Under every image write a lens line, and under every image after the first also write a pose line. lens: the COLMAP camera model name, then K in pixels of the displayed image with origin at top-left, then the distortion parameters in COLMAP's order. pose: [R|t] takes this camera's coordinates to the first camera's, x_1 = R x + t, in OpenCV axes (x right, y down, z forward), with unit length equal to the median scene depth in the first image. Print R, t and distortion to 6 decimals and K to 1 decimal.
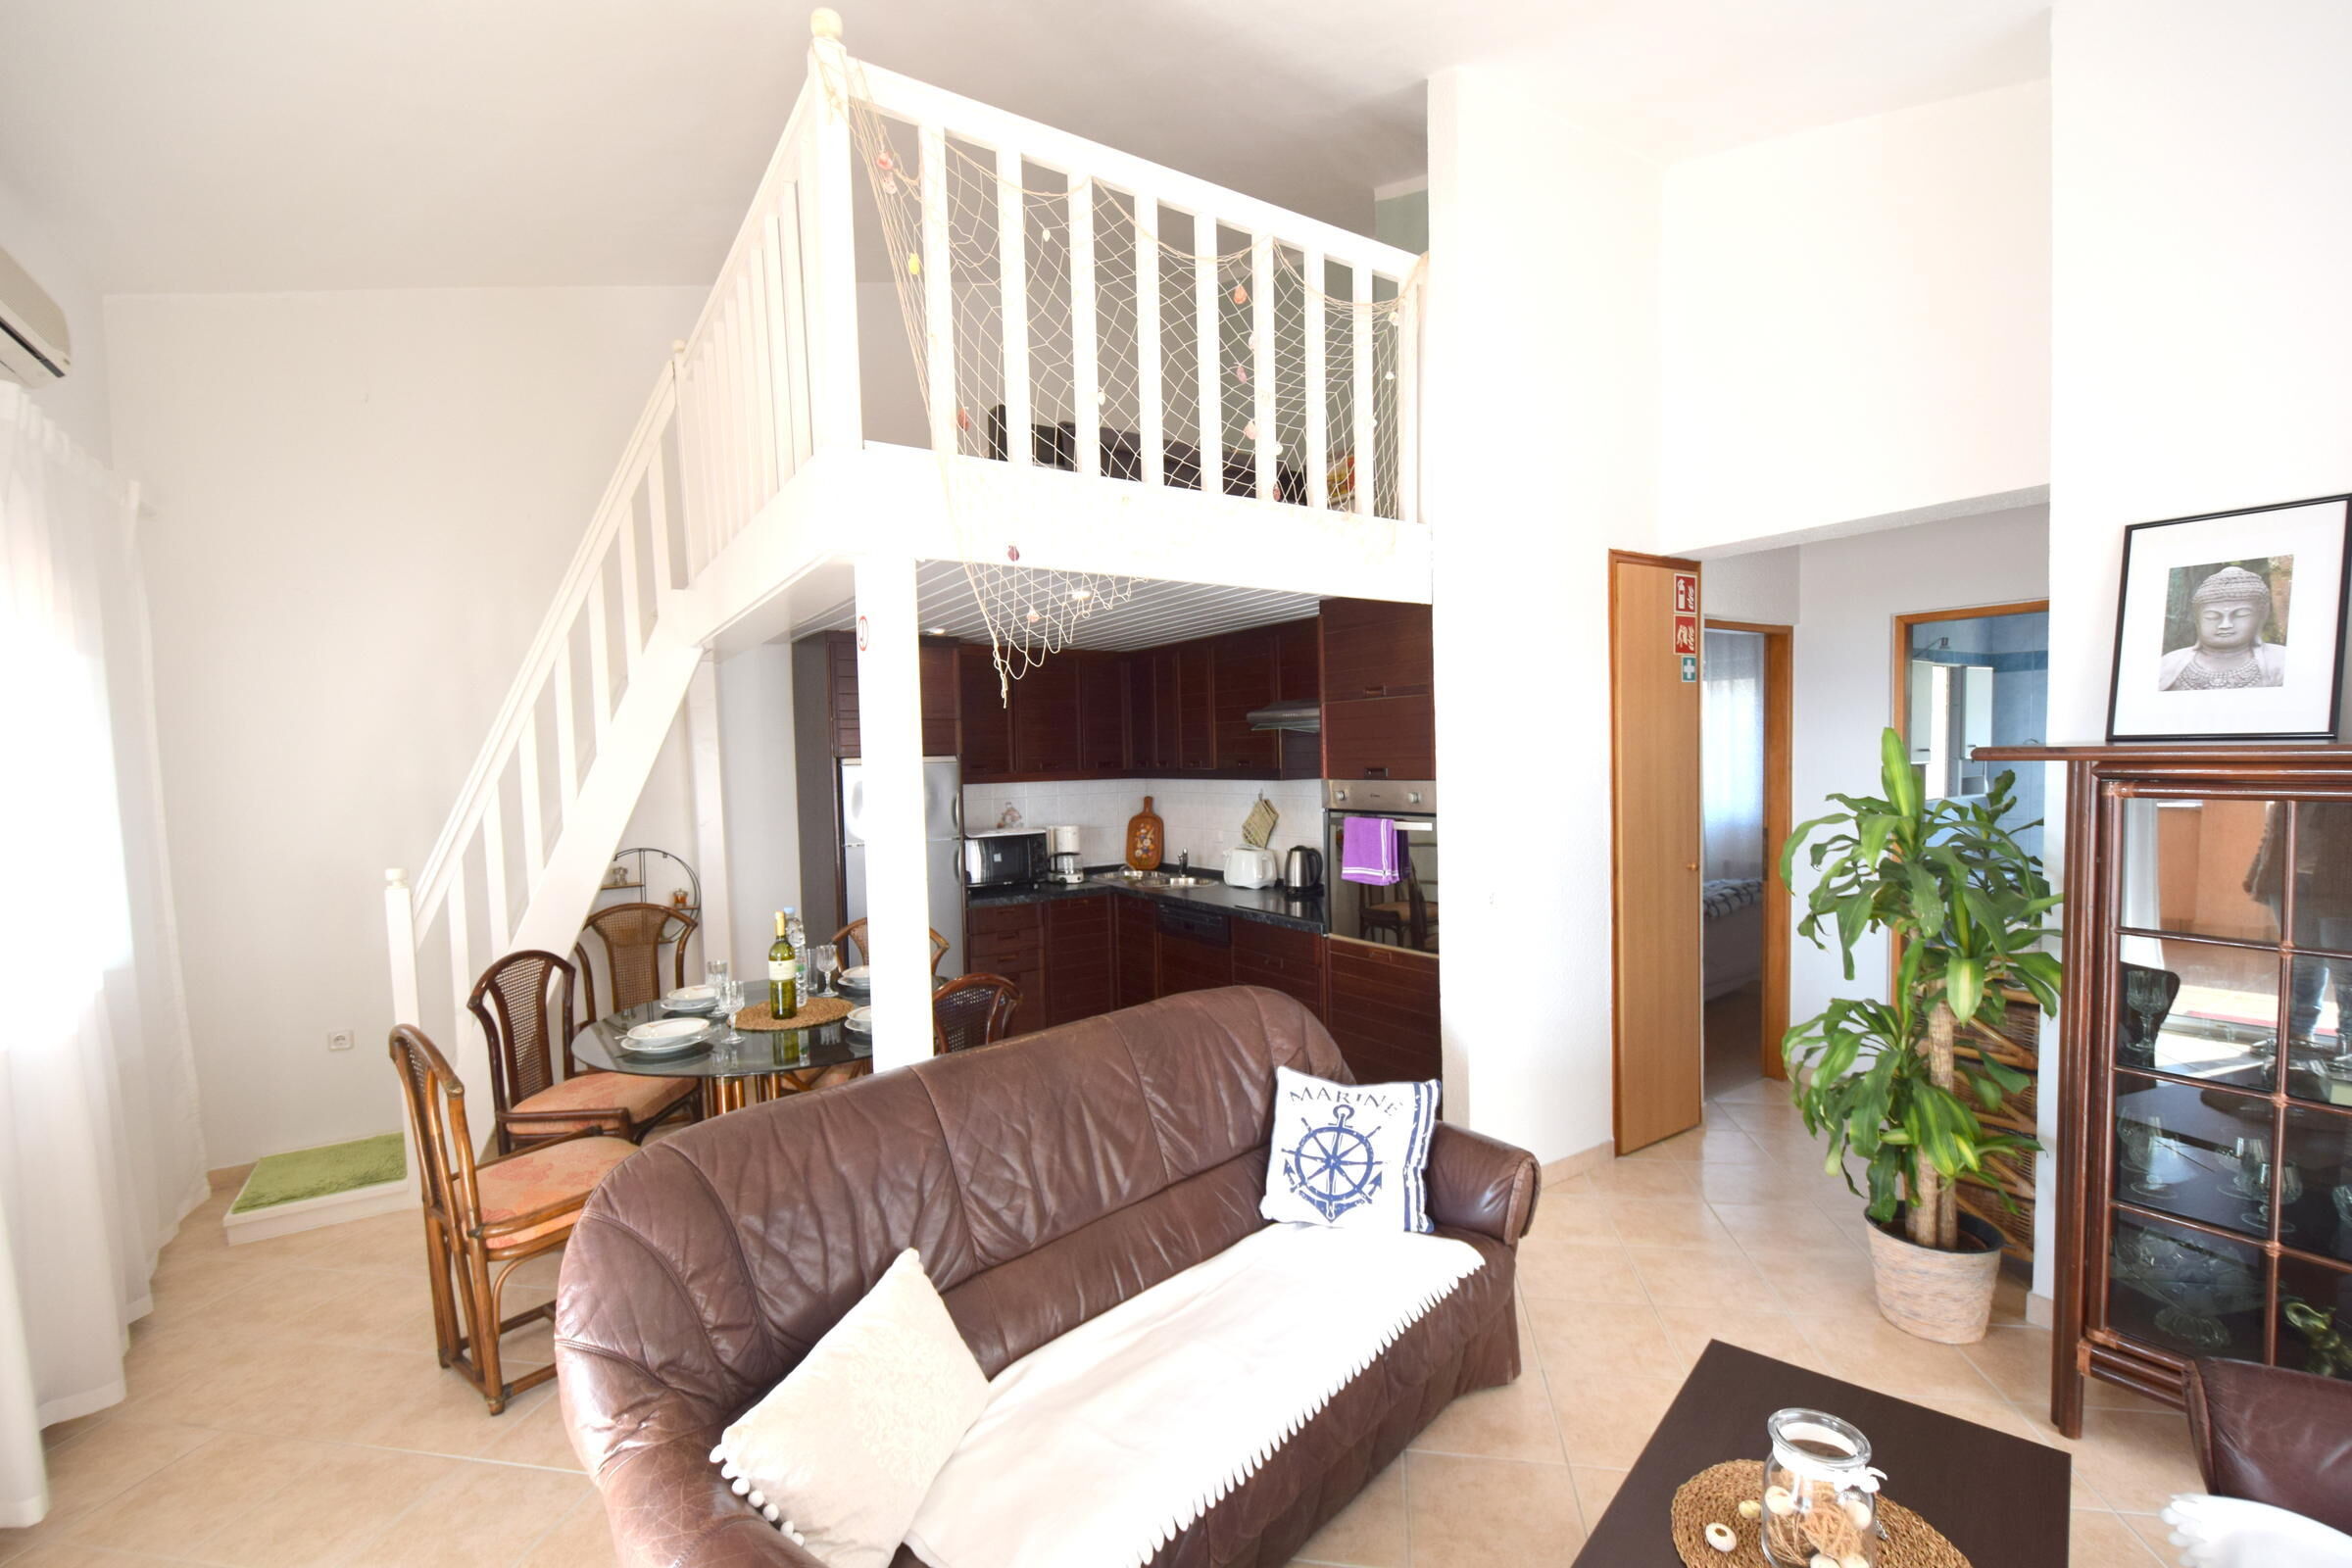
lens RADIAL K [[1025.3, 0, 1149.1], [0, 1025.3, 820.0], [0, 0, 1]] dist [-0.000820, -0.000204]
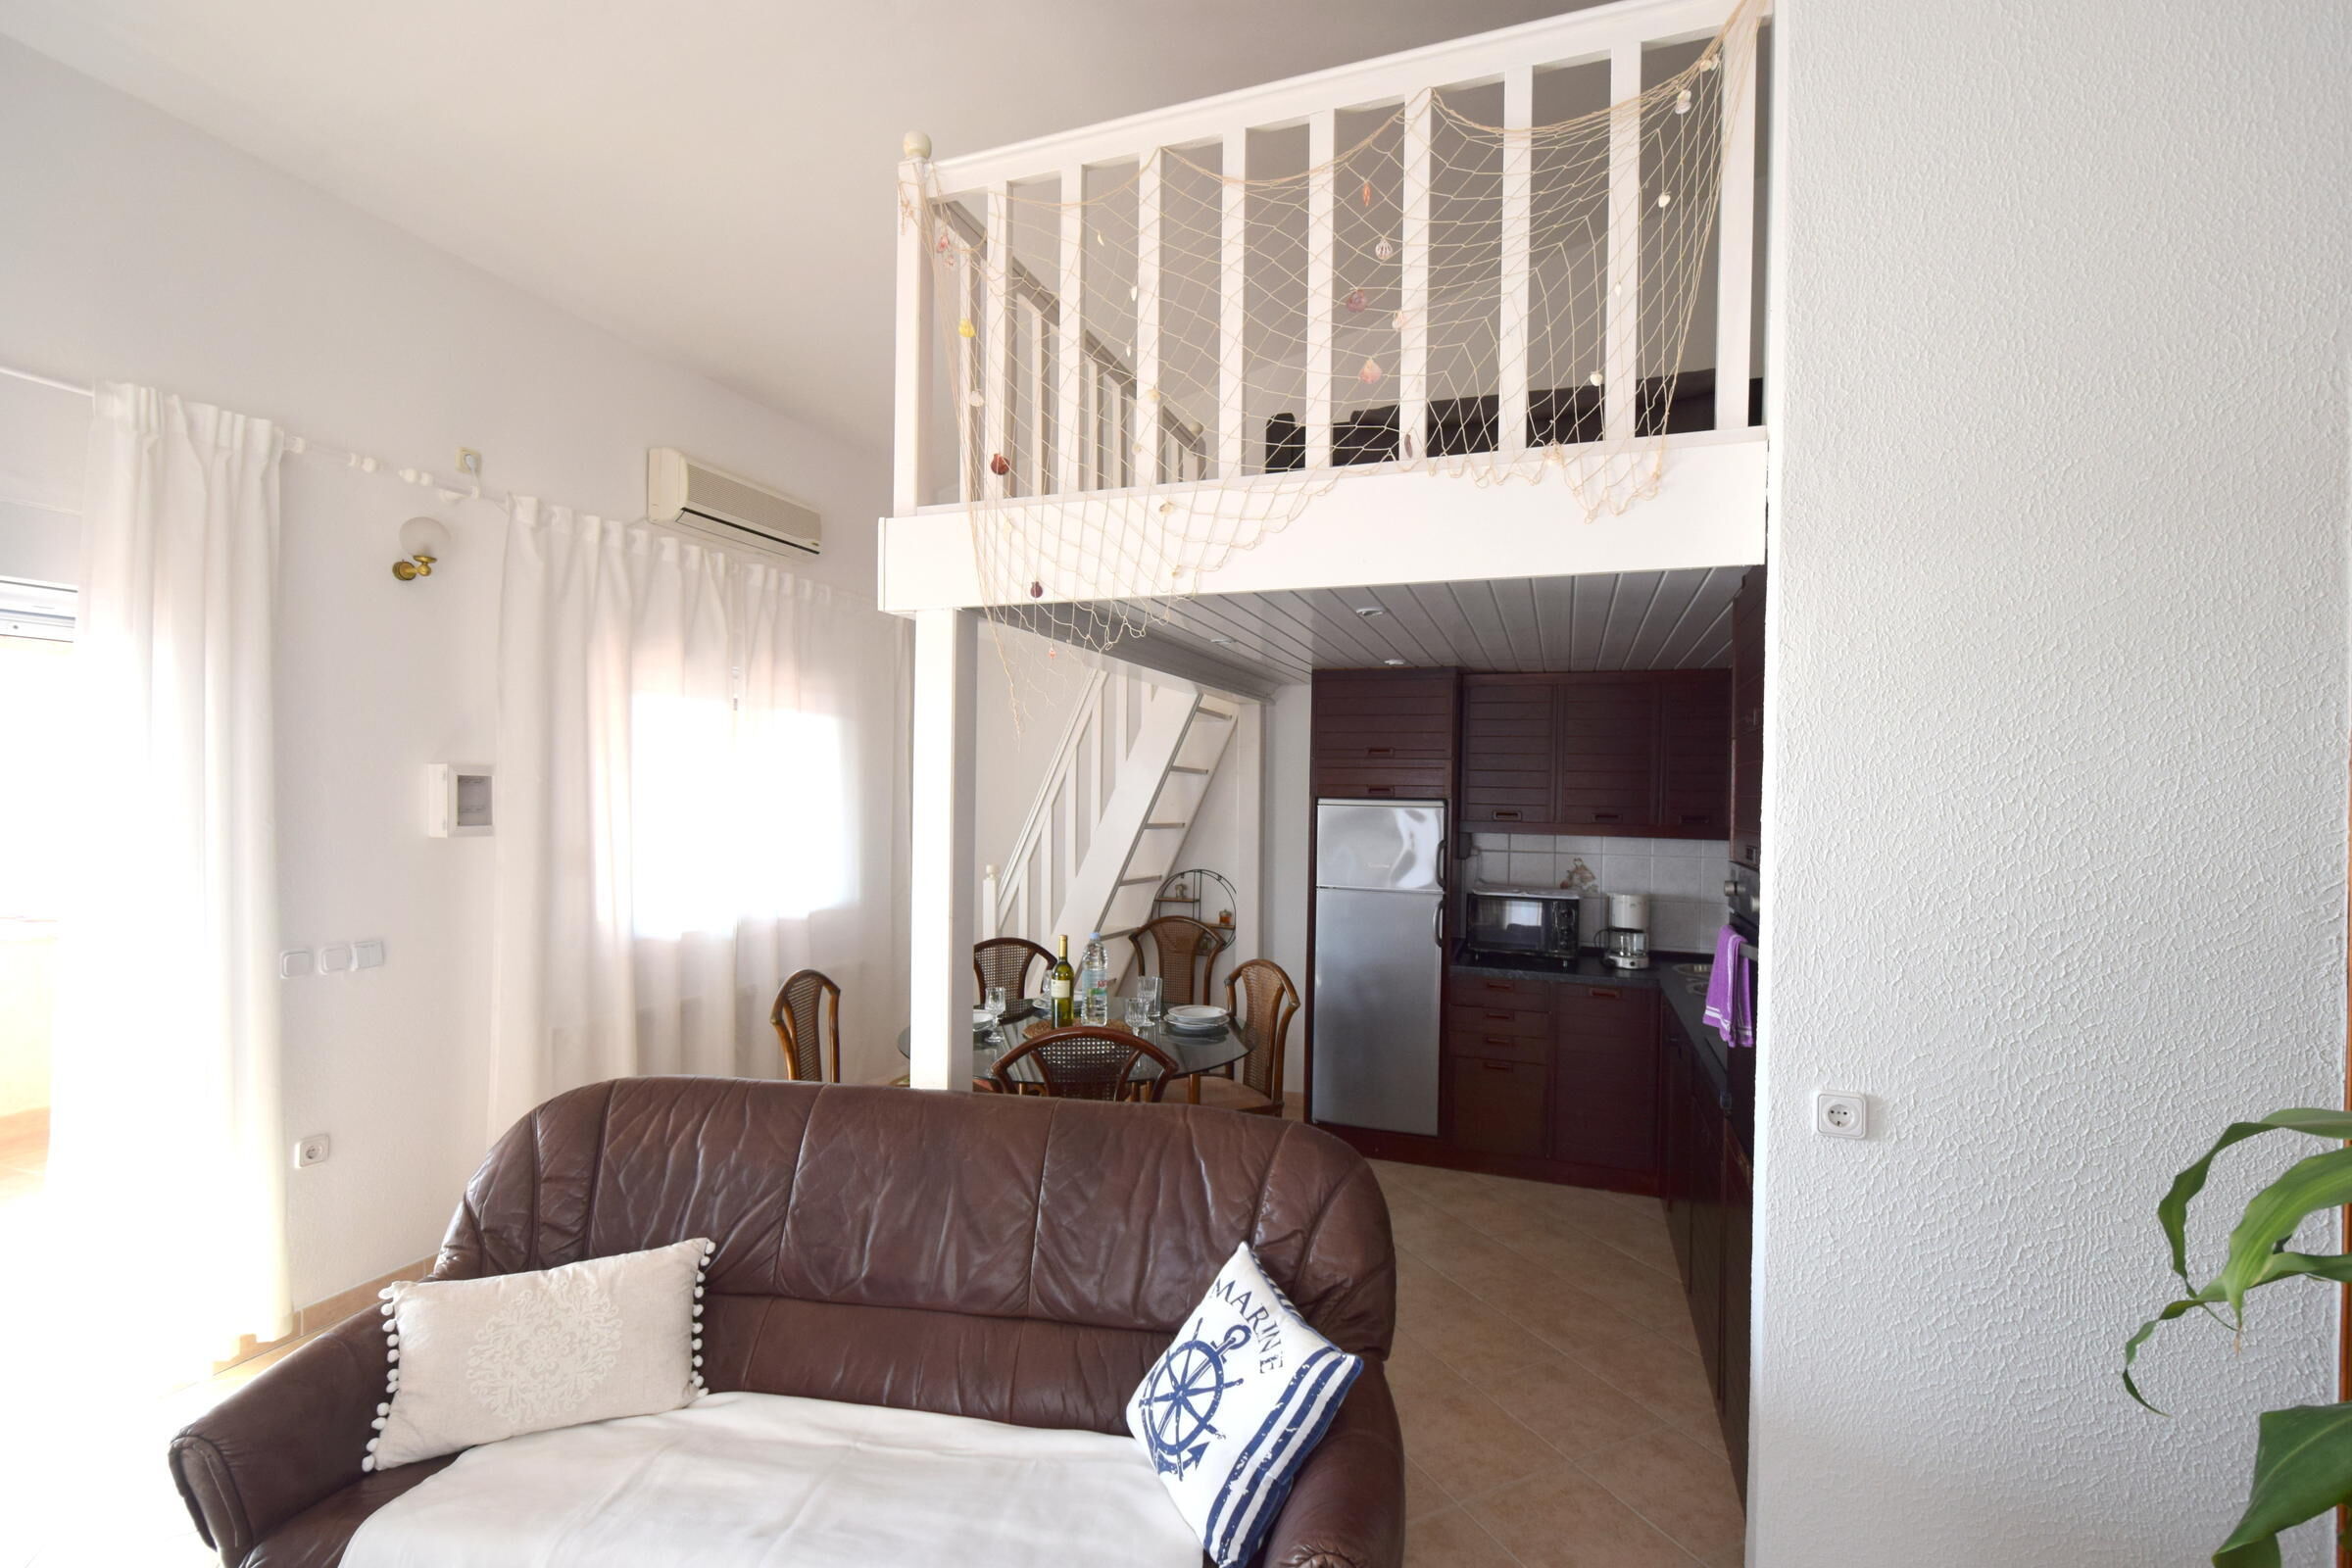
lens RADIAL K [[1018.8, 0, 1182.9], [0, 1018.8, 810.4], [0, 0, 1]] dist [0.008969, -0.009173]
pose [[0.598975, 0.049817, -0.799216, 0.369730], [-0.082255, 0.996611, 0.000475, -0.034494], [0.796532, 0.065455, 0.601043, 0.283615]]
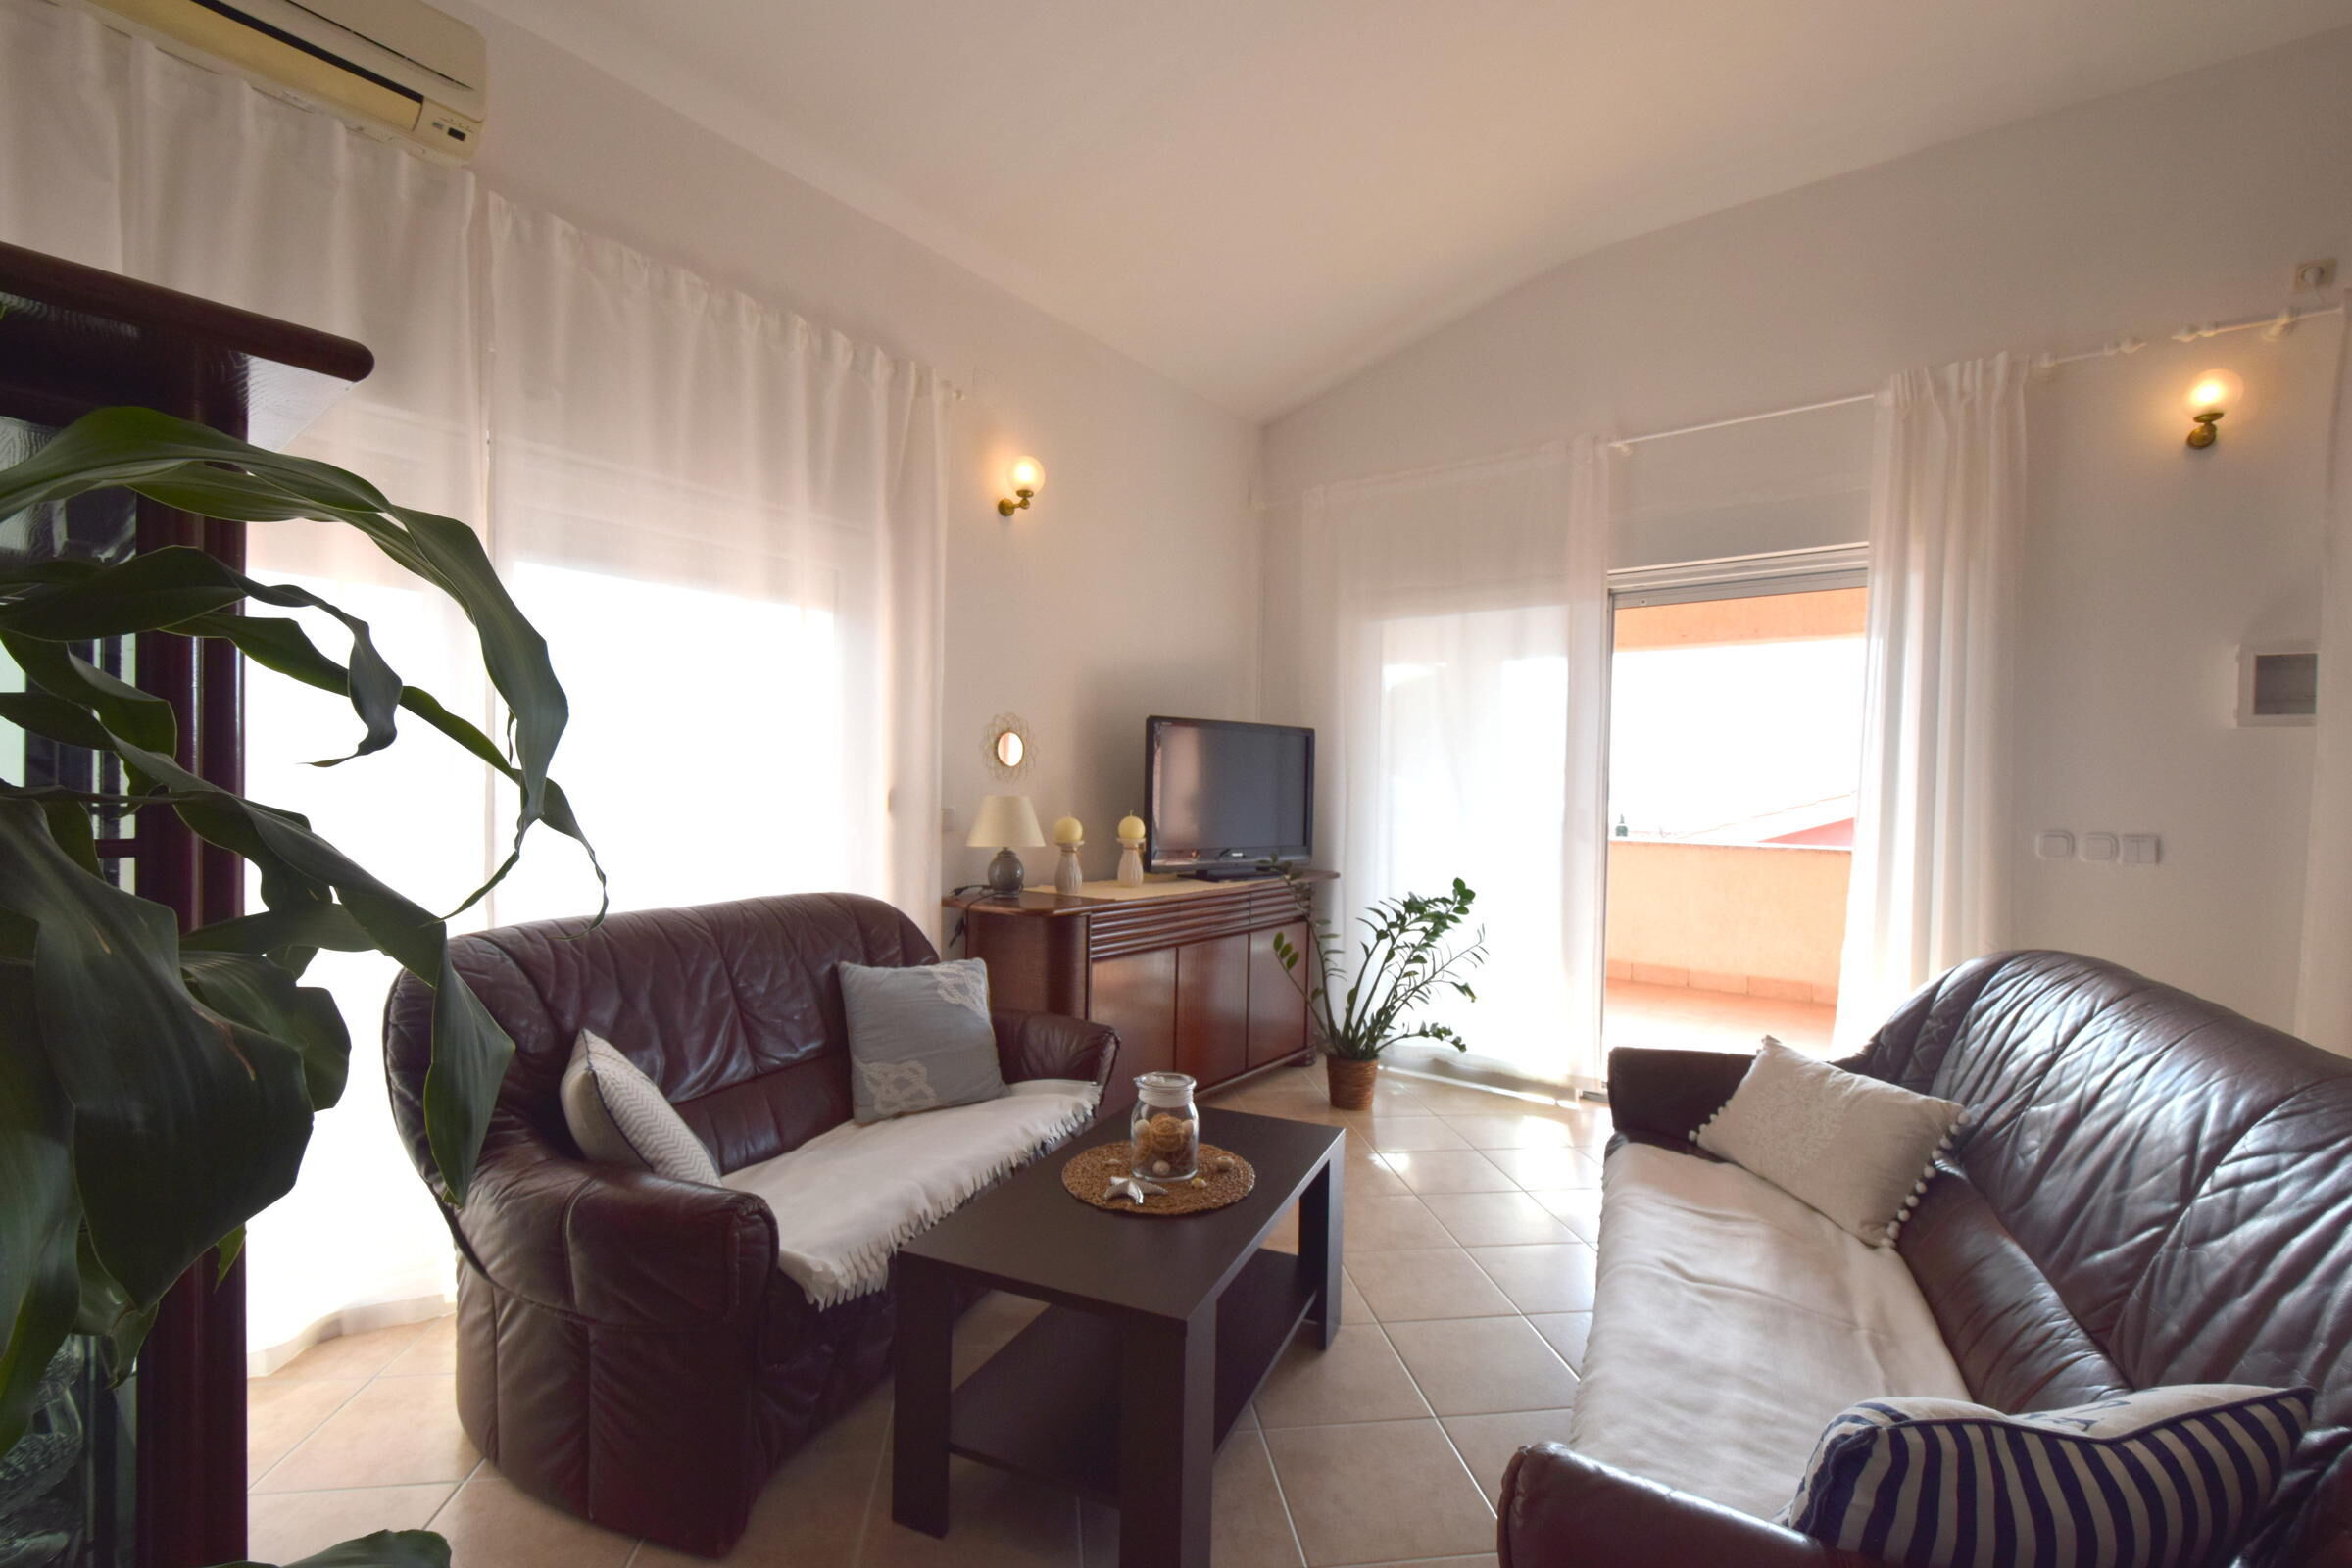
lens RADIAL K [[1018.8, 0, 1182.9], [0, 1018.8, 810.4], [0, 0, 1]] dist [0.008969, -0.009173]
pose [[-0.945442, 0.014743, -0.325456, 0.305089], [-0.017348, 0.995280, 0.095482, 0.024145], [0.325327, 0.095919, -0.940724, 0.650133]]
